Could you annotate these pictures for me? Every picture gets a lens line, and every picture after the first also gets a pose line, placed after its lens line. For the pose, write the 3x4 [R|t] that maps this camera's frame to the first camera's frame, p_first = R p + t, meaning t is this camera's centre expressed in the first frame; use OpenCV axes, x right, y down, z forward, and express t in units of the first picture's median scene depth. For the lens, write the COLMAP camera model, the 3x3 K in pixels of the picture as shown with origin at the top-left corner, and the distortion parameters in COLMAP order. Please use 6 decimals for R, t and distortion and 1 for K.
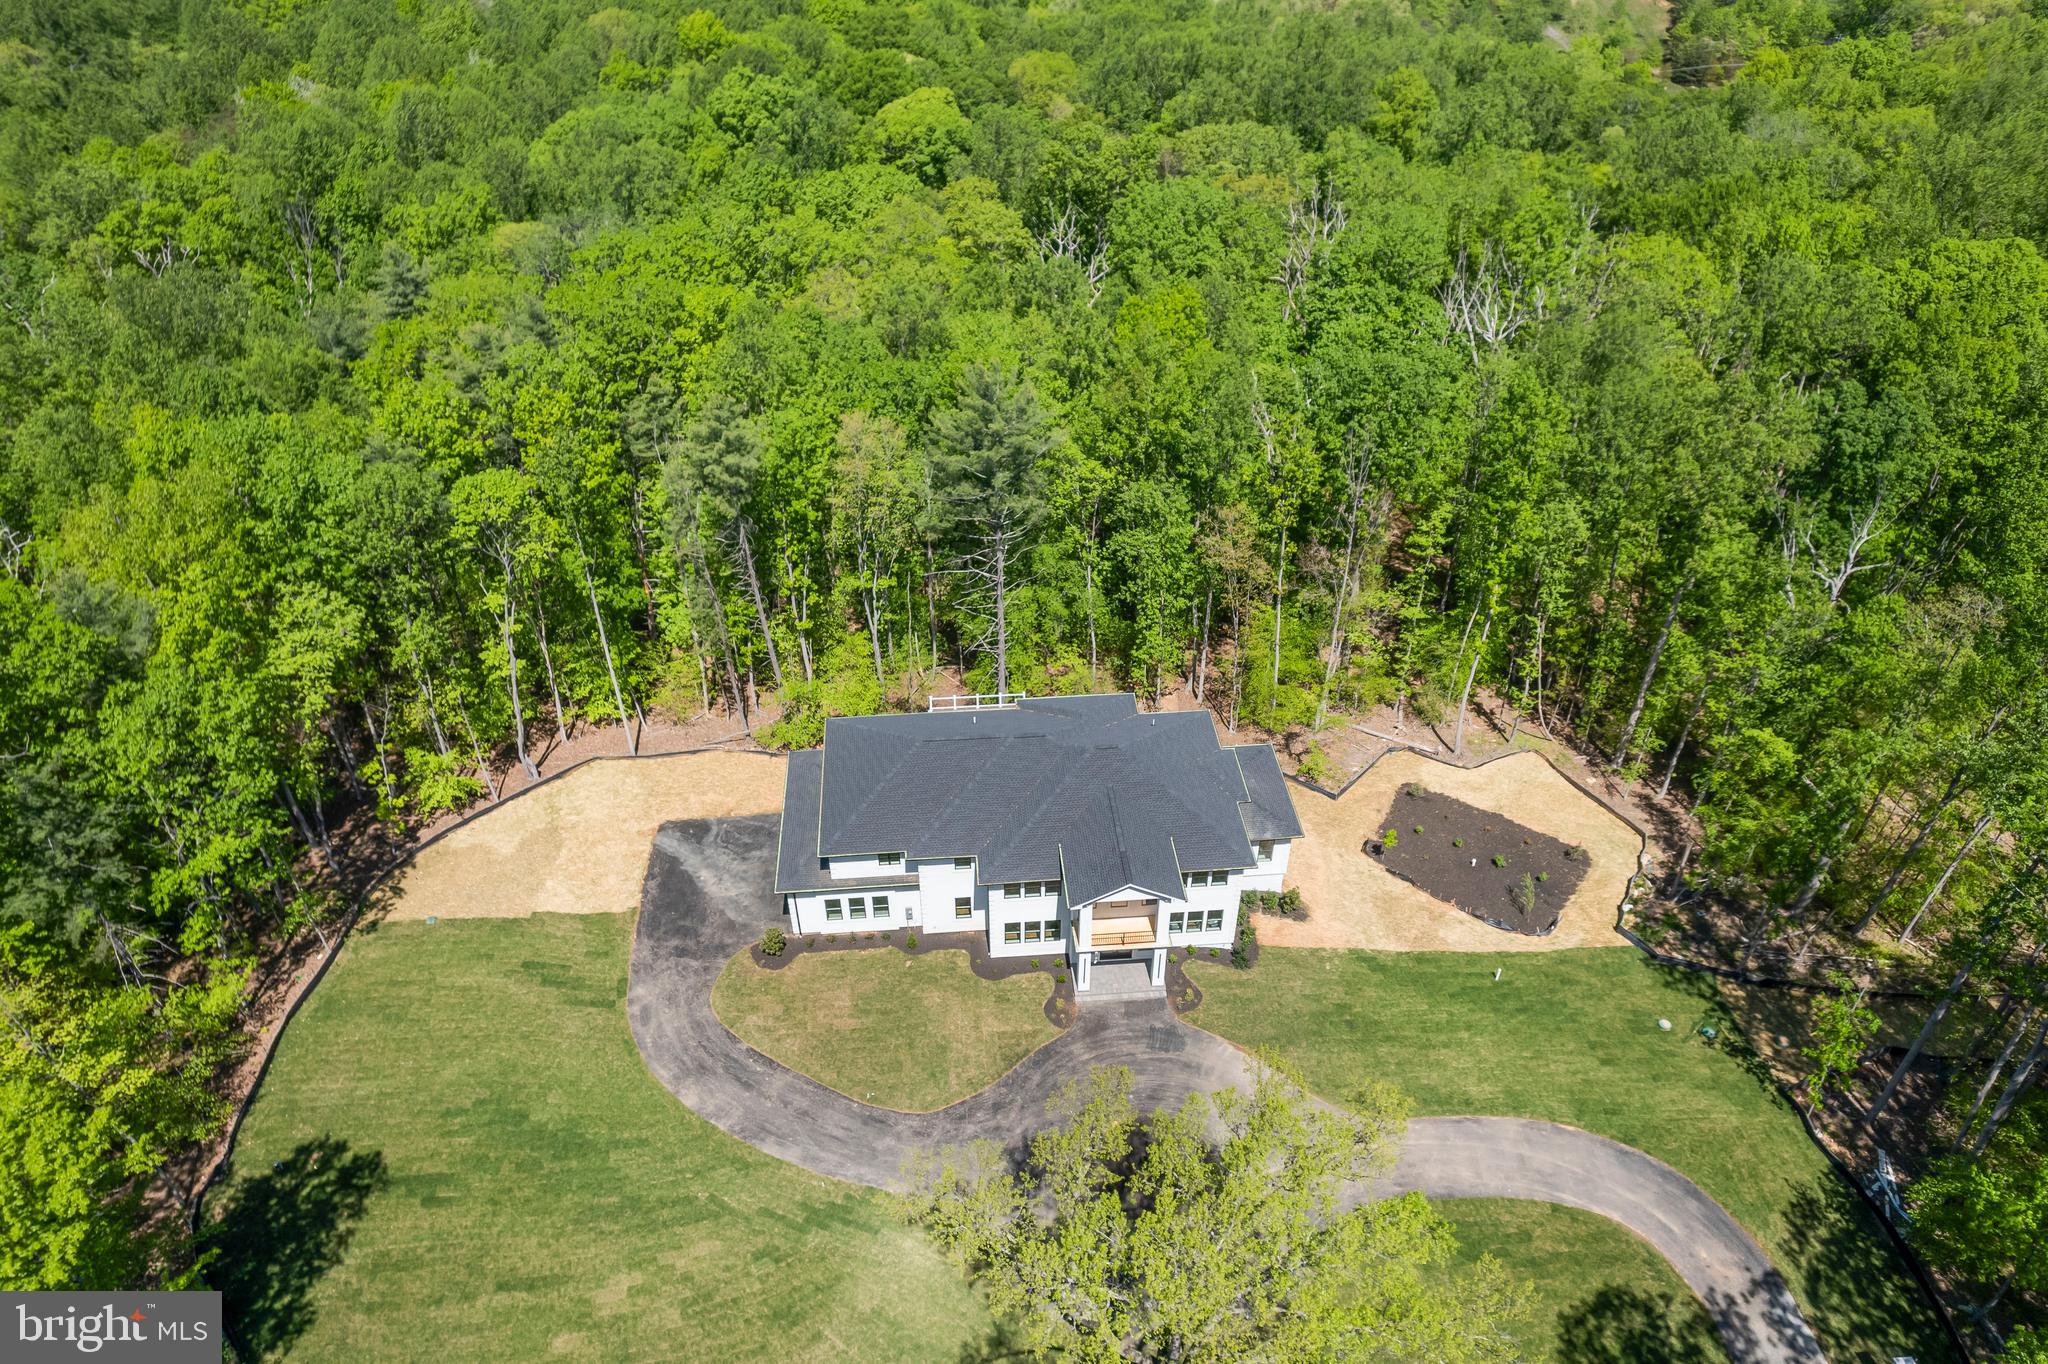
lens RADIAL K [[1300.6, 0, 1024.0], [0, 1300.6, 682.0], [0, 0, 1]] dist [-0.067409, 0.061896]
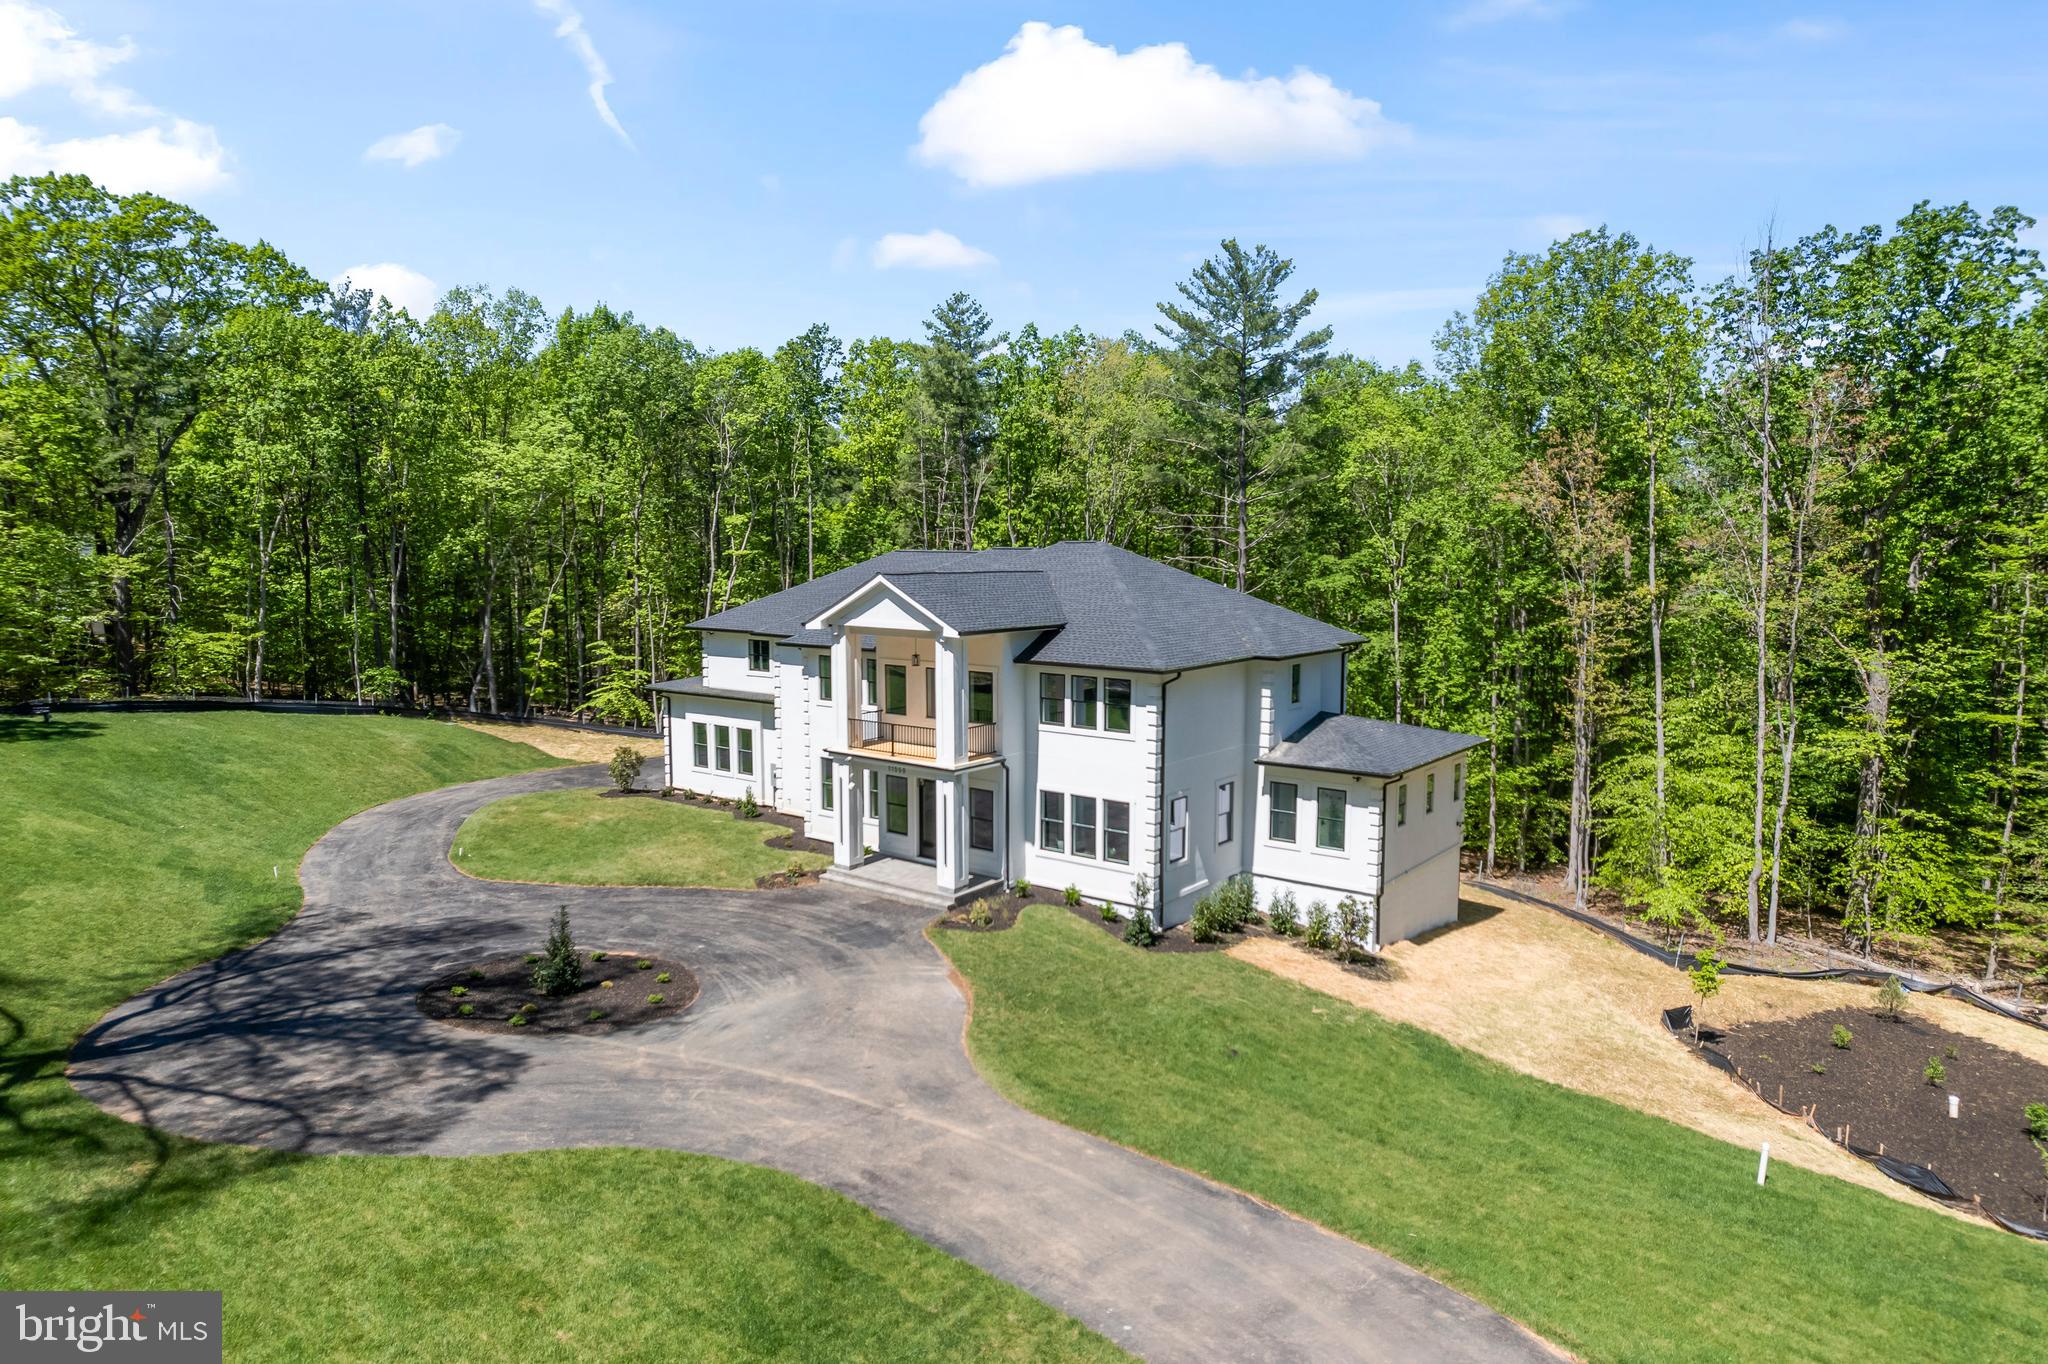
lens RADIAL K [[1300.6, 0, 1024.0], [0, 1300.6, 682.0], [0, 0, 1]] dist [-0.067409, 0.061896]
pose [[0.739881, 0.082007, -0.667720, 0.439583], [-0.420354, 0.831285, -0.363687, 0.325608], [0.525241, 0.549764, 0.649524, 0.622159]]
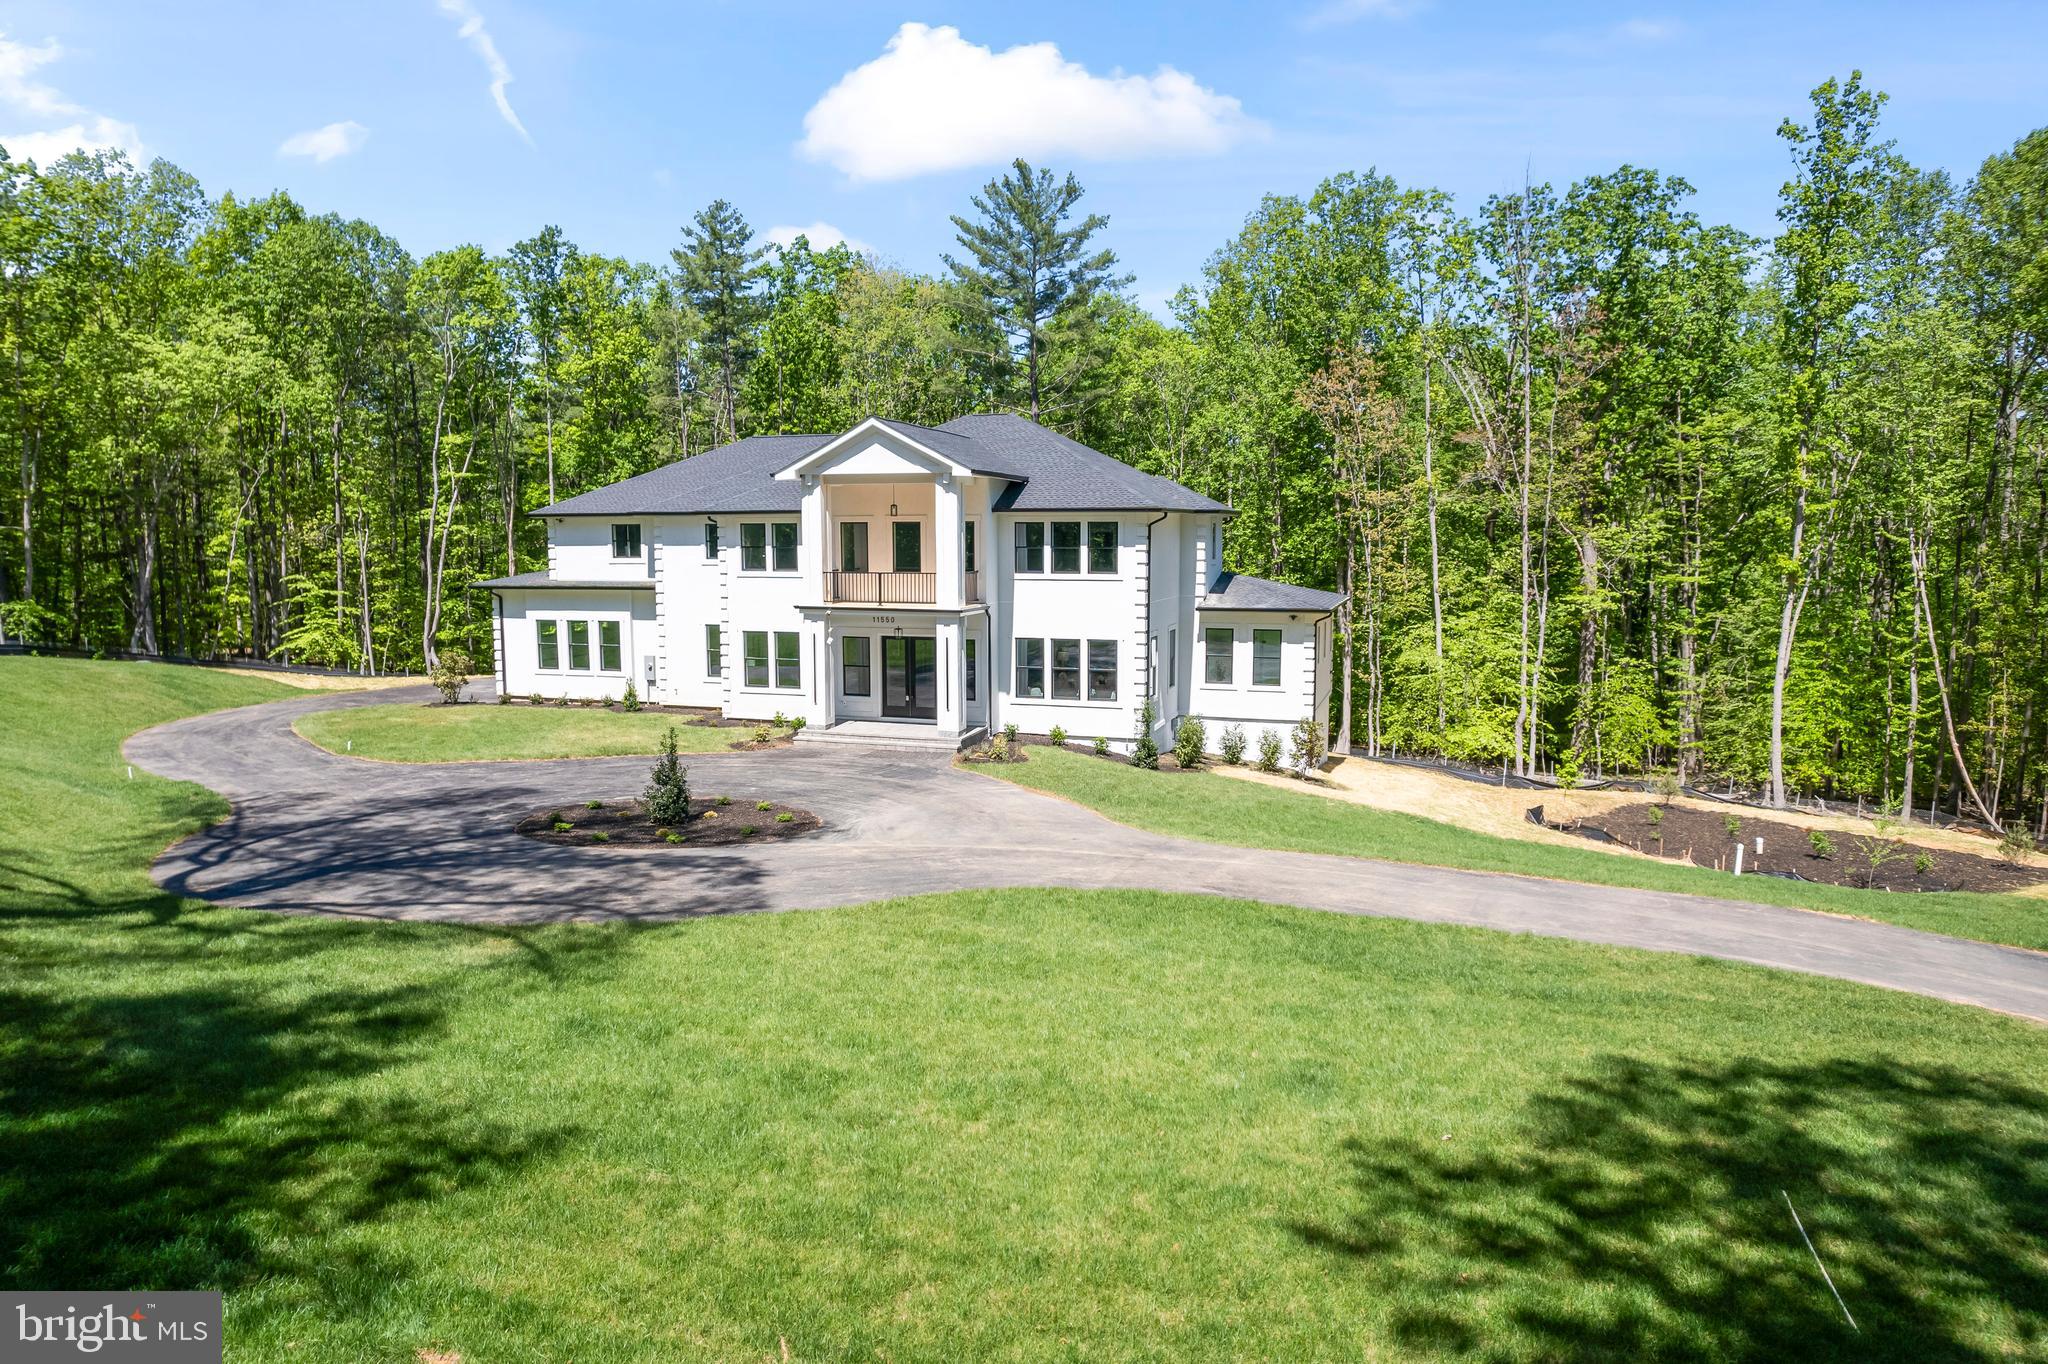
lens RADIAL K [[1313.6, 0, 1024.0], [0, 1313.6, 682.0], [0, 0, 1]] dist [-0.101646, 0.092669]
pose [[0.921863, 0.051337, -0.384100, 0.313820], [-0.243586, 0.847653, -0.471328, 0.433342], [0.301387, 0.528061, 0.793925, 0.573778]]
